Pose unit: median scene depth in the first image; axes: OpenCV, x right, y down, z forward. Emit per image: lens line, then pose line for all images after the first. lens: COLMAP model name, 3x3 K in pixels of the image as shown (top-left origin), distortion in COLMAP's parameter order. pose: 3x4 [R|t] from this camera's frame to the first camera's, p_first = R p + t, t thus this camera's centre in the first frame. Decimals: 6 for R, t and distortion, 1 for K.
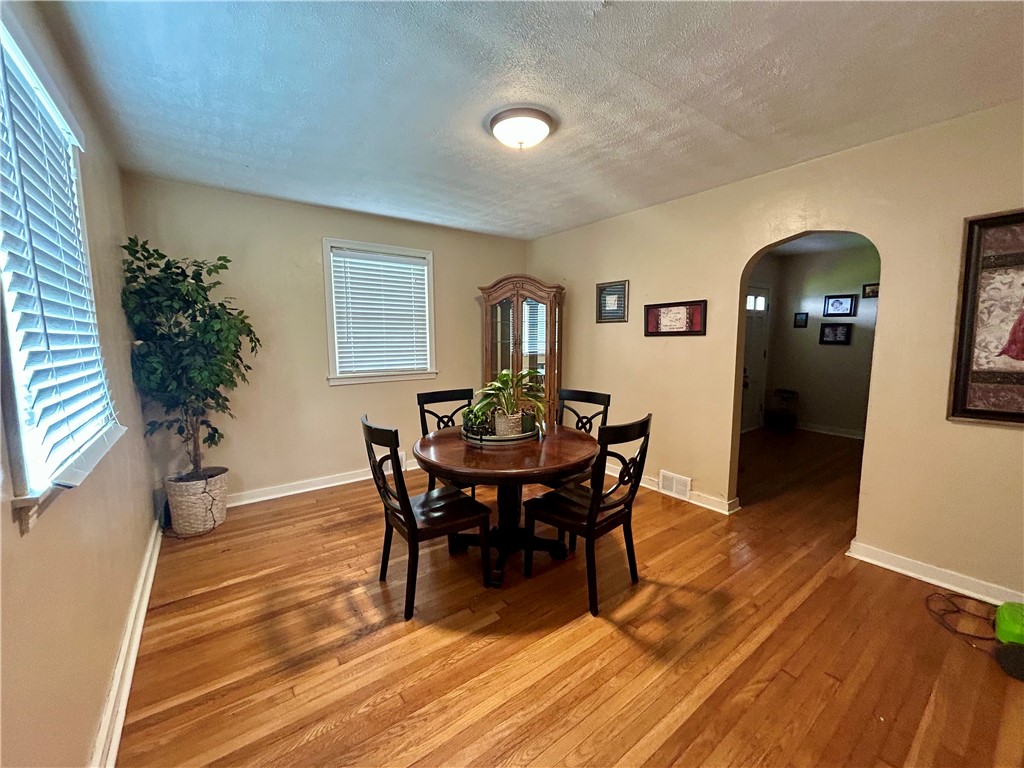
lens RADIAL K [[415.2, 0, 514.3], [0, 415.2, 381.7], [0, 0, 1]] dist [0.000157, 0.000178]
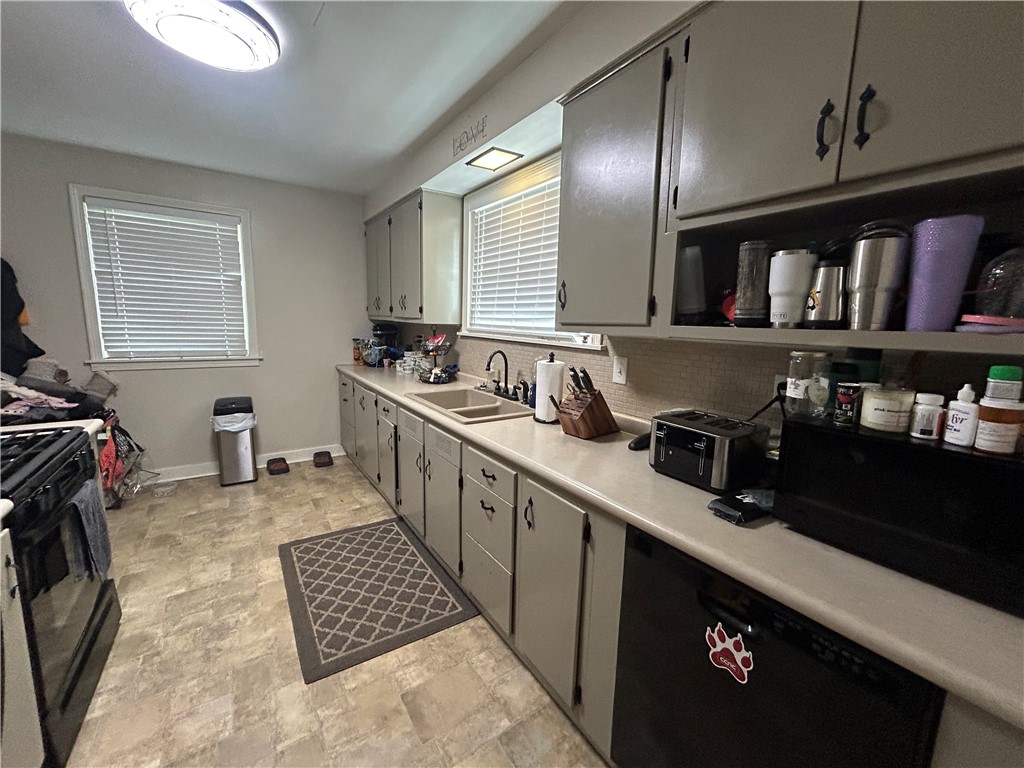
lens RADIAL K [[415.2, 0, 514.3], [0, 415.2, 381.7], [0, 0, 1]] dist [0.000157, 0.000178]
pose [[0.998298, 0.037107, -0.044987, 0.636987], [-0.035074, 0.998364, 0.045167, -0.056871], [0.046590, -0.043512, 0.997966, 0.361409]]
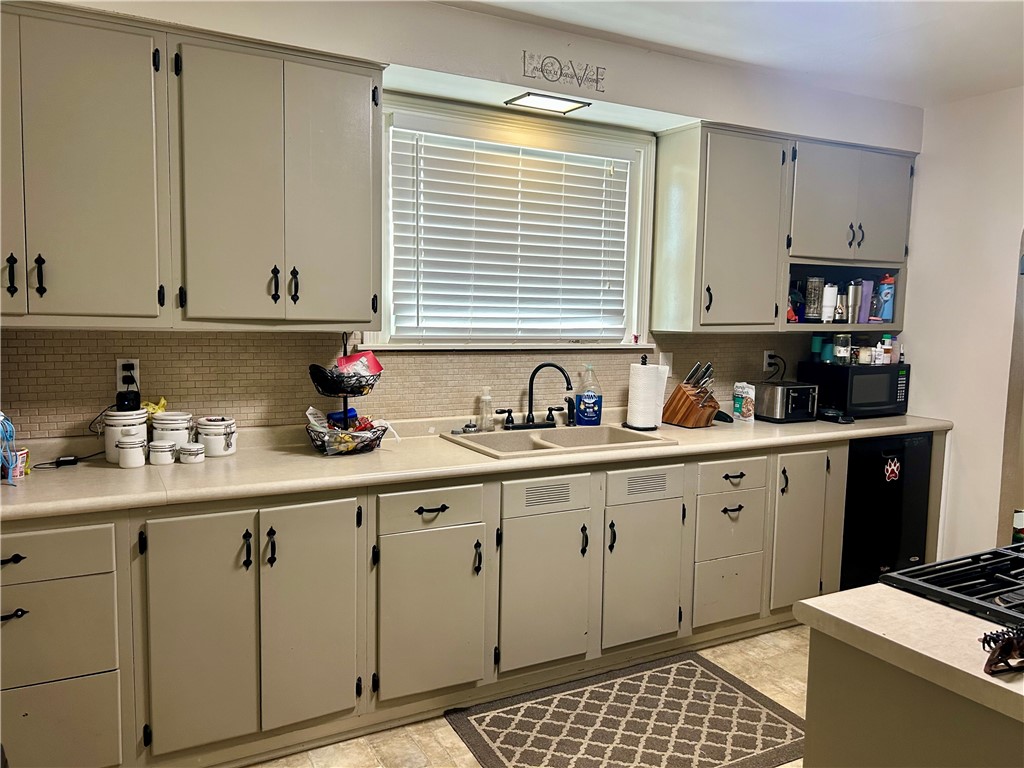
lens RADIAL K [[774.0, 0, 512.0], [0, 774.0, 384.0], [0, 0, 1]] dist [0.090560, -0.142880]
pose [[0.143372, -0.084459, 0.986058, -0.779023], [0.086692, 0.993594, 0.072500, -0.151276], [-0.985865, 0.075089, 0.149775, 1.210883]]
